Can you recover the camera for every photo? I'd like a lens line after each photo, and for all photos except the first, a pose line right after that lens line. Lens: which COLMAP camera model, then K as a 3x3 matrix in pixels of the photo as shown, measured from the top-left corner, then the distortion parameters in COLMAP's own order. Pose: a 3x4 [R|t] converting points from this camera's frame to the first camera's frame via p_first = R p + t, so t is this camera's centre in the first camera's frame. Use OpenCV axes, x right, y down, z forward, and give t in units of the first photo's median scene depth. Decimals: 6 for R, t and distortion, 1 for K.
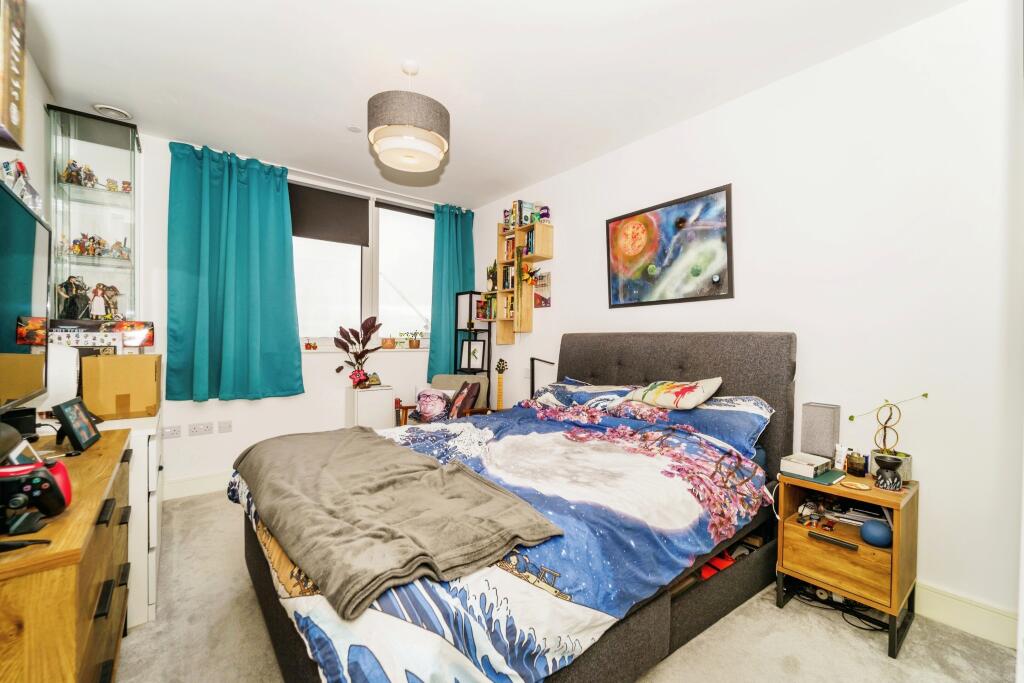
lens RADIAL K [[407.2, 0, 510.3], [0, 407.2, 336.6], [0, 0, 1]] dist [0.000513, -0.000631]
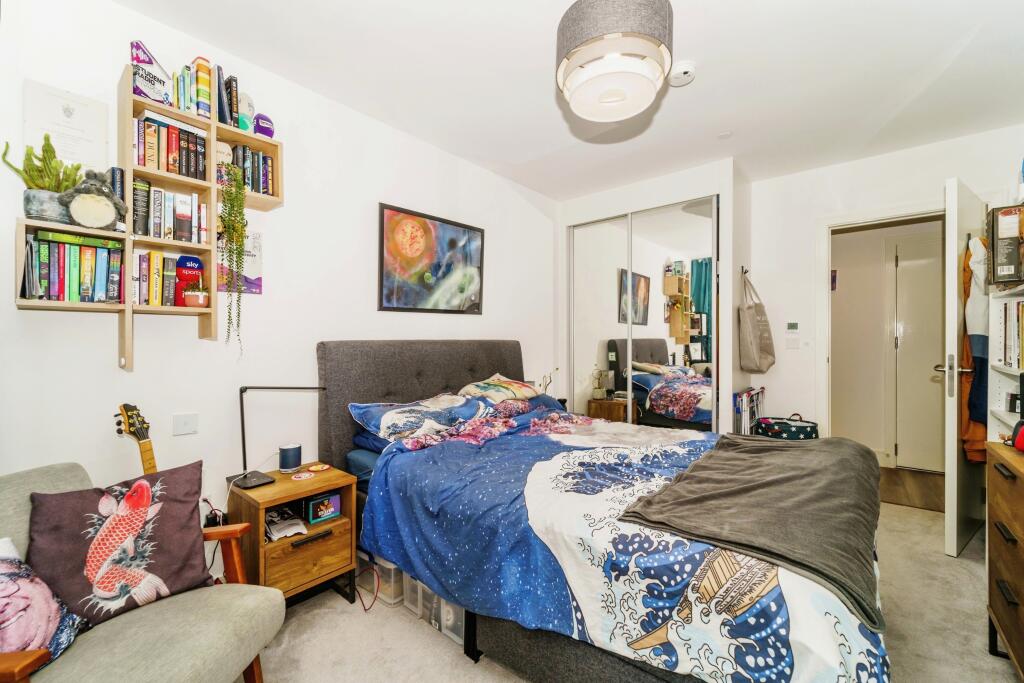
lens RADIAL K [[407.2, 0, 510.3], [0, 407.2, 336.6], [0, 0, 1]] dist [0.000513, -0.000631]
pose [[-0.166440, 0.000640, 0.986051, -0.685241], [-0.002005, 0.999998, -0.000987, -0.018194], [-0.986050, -0.002141, -0.166438, 0.976320]]
